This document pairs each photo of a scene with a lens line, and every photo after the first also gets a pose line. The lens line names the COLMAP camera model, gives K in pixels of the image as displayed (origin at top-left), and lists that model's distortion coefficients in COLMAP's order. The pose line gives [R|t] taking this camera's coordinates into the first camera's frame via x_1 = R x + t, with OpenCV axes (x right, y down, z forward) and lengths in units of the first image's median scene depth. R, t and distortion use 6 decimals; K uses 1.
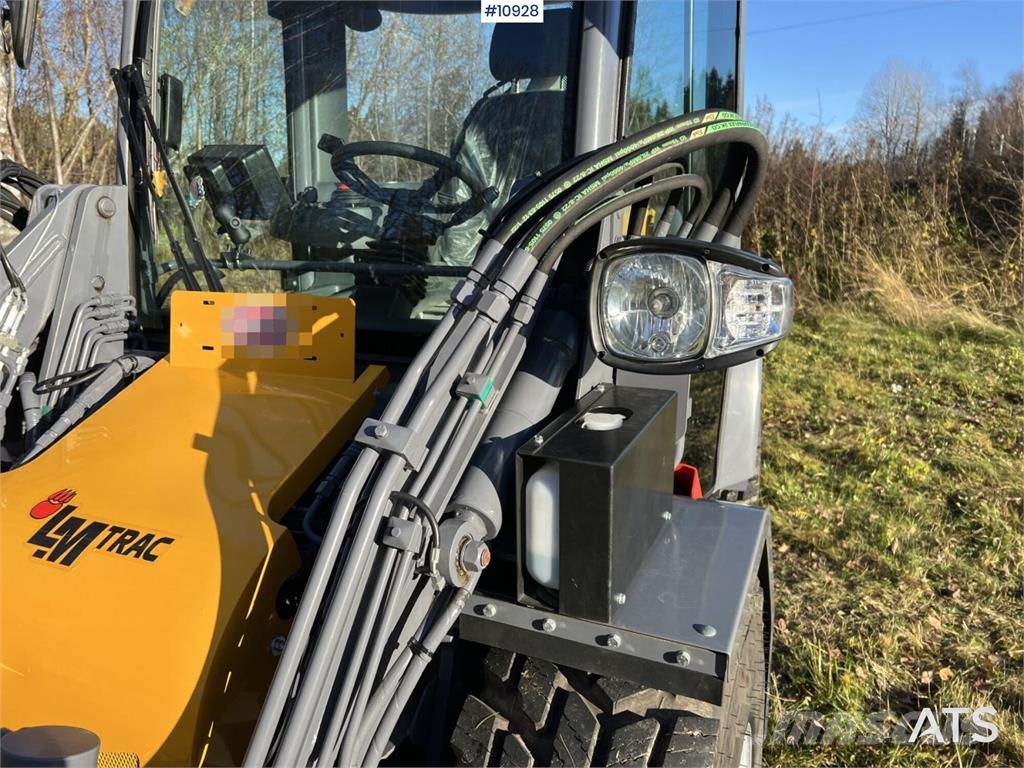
lens RADIAL K [[769.4, 0, 504.8], [0, 769.4, 381.7], [0, 0, 1]] dist [0.055462, -0.064114]
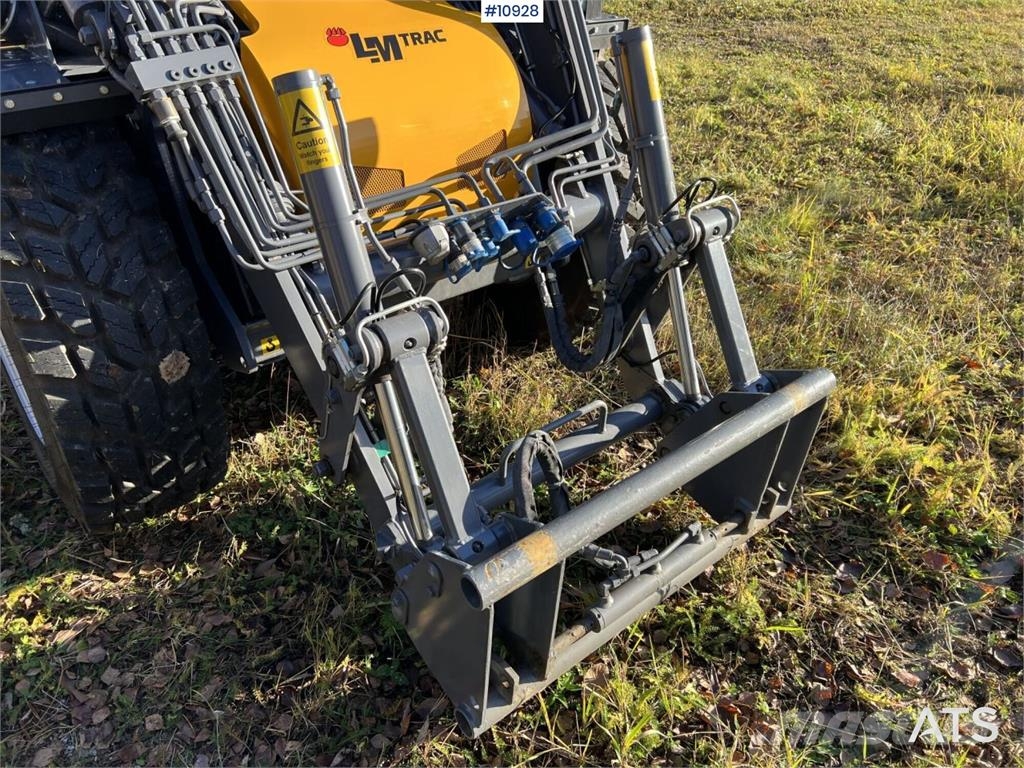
lens RADIAL K [[769.4, 0, 511.3], [0, 769.4, 374.7], [0, 0, 1]] dist [0.055462, -0.064114]
pose [[0.454258, -0.465266, 0.759722, -1.945233], [0.189687, 0.883745, 0.427801, 0.169204], [-0.870441, -0.050222, 0.489704, 0.000024]]
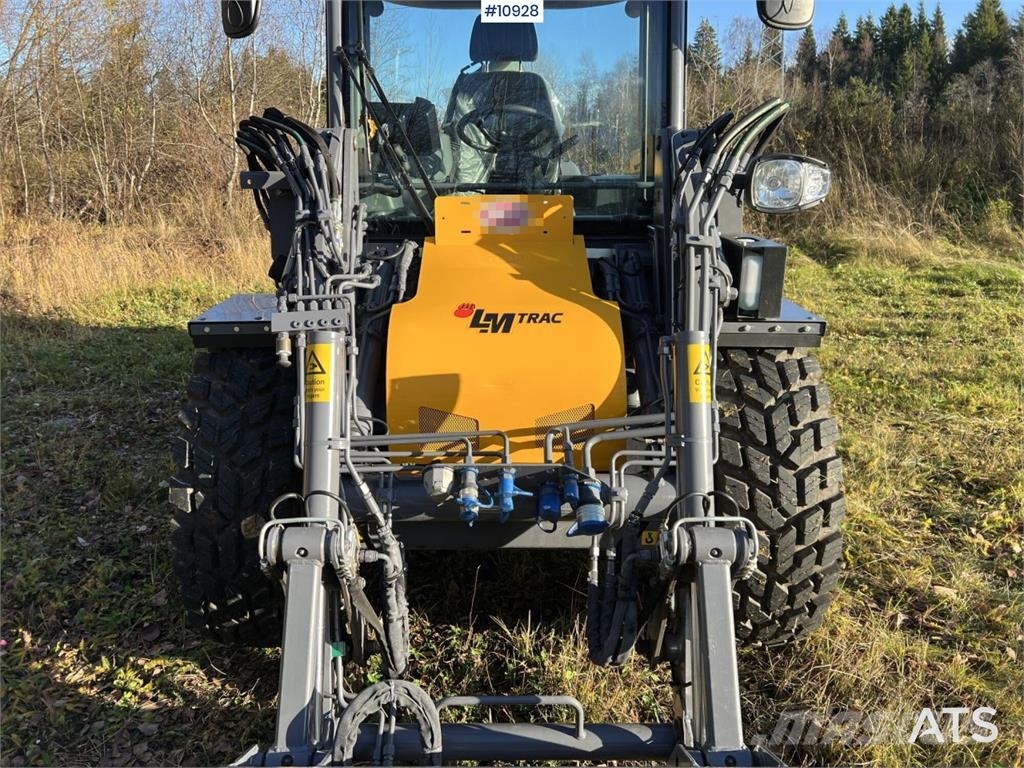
lens RADIAL K [[769.4, 0, 504.2], [0, 769.4, 376.2], [0, 0, 1]] dist [0.055462, -0.064114]
pose [[0.916584, -0.098550, 0.387508, -1.287126], [0.086485, 0.995072, 0.048497, 0.247767], [-0.390378, -0.010938, 0.920590, -0.693234]]
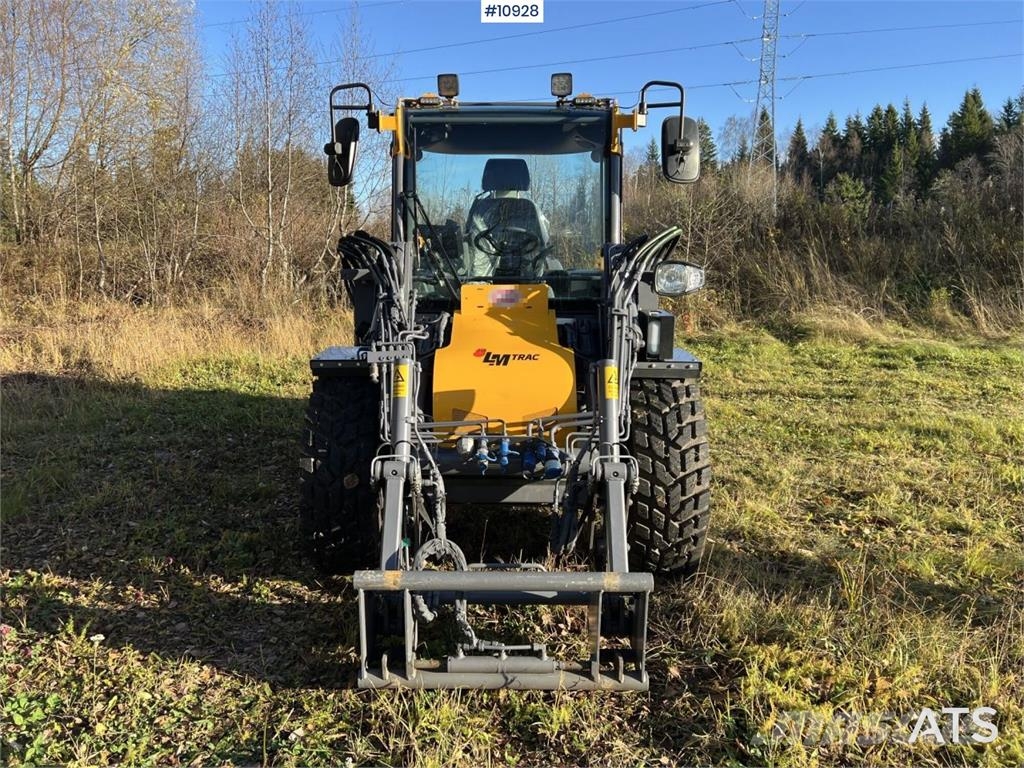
lens RADIAL K [[769.4, 0, 502.8], [0, 769.4, 375.1], [0, 0, 1]] dist [0.055462, -0.064114]
pose [[0.919730, -0.050808, 0.389249, -1.757703], [0.080434, 0.994941, -0.060186, 0.454001], [-0.384222, 0.086663, 0.919164, -1.800078]]
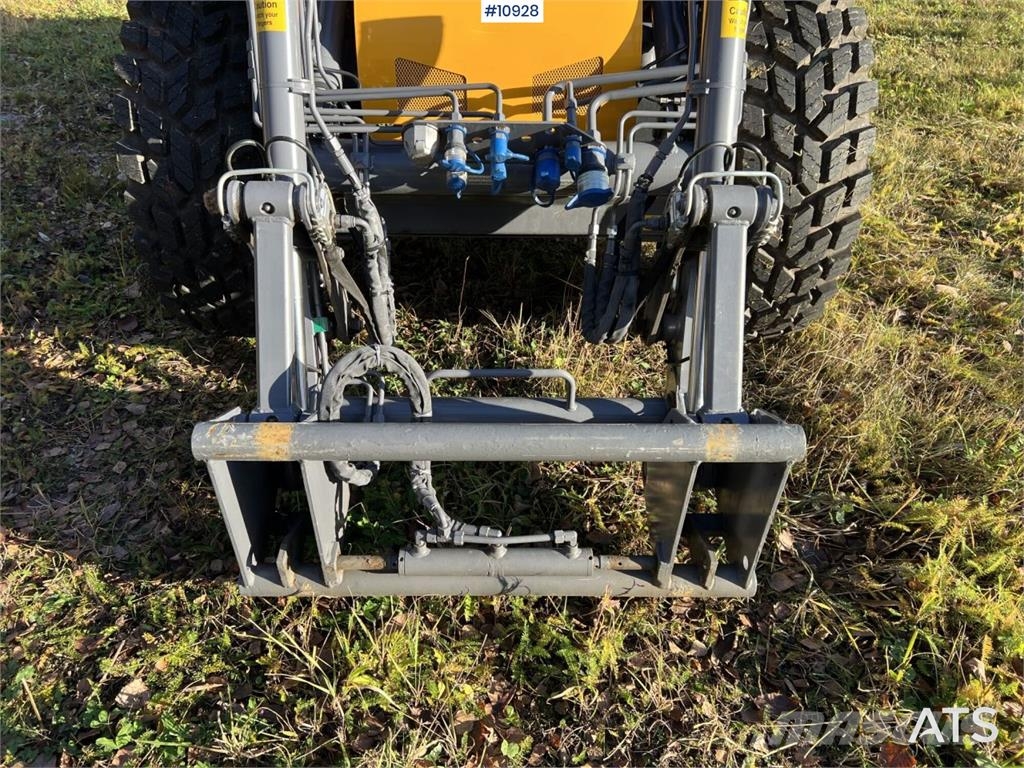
lens RADIAL K [[769.4, 0, 503.8], [0, 769.4, 382.4], [0, 0, 1]] dist [0.055462, -0.064114]
pose [[0.911714, -0.218899, 0.347651, -1.259000], [0.075532, 0.921113, 0.381896, 0.409544], [-0.403823, -0.321921, 0.856326, -0.568641]]
